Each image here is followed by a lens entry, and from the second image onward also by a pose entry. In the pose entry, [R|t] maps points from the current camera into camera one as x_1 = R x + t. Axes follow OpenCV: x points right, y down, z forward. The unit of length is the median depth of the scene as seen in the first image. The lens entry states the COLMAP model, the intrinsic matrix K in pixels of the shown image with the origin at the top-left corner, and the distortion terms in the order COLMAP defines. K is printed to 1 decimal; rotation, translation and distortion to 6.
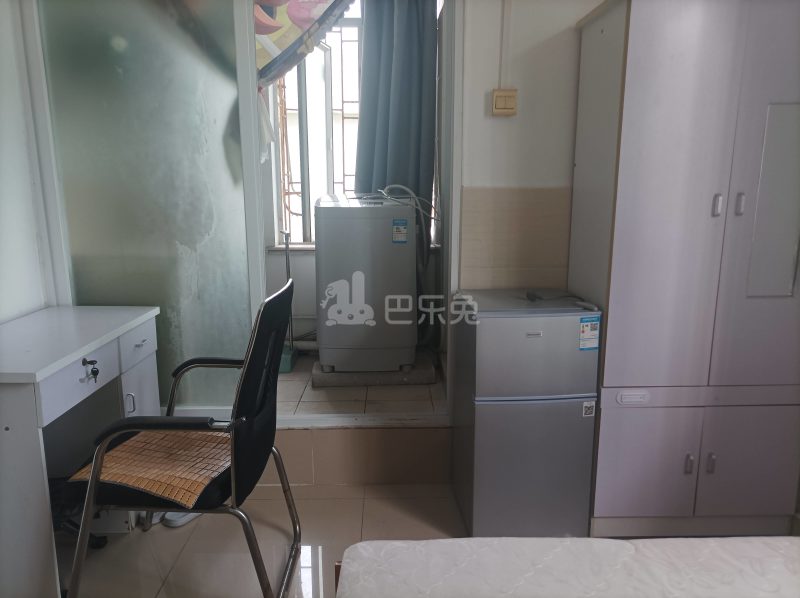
lens RADIAL K [[590.5, 0, 403.4], [0, 590.5, 299.0], [0, 0, 1]] dist [0.031780, -0.009542]
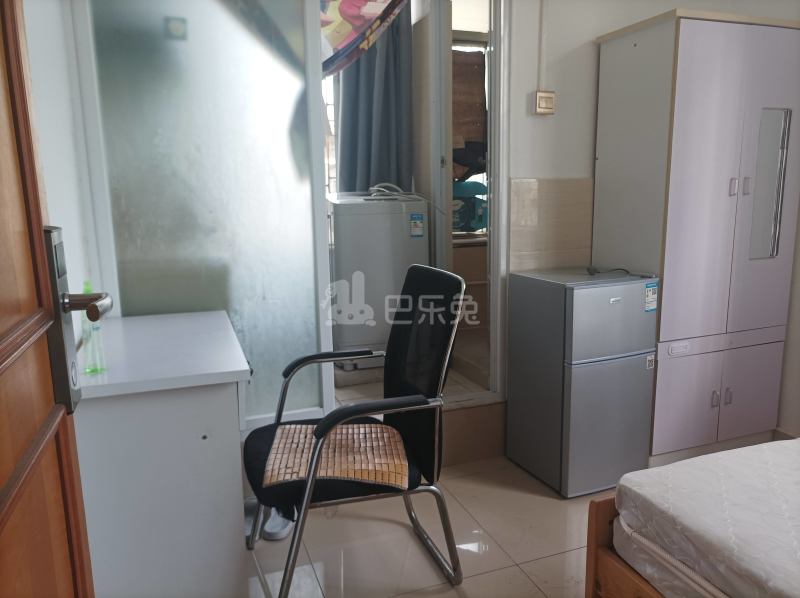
lens RADIAL K [[593.3, 0, 403.5], [0, 593.3, 299.1], [0, 0, 1]] dist [0.021238, 0.001375]
pose [[0.943058, -0.073729, 0.324354, -0.493750], [0.082236, 0.996534, -0.012577, 0.033459], [-0.322302, 0.038535, 0.945852, 0.032400]]
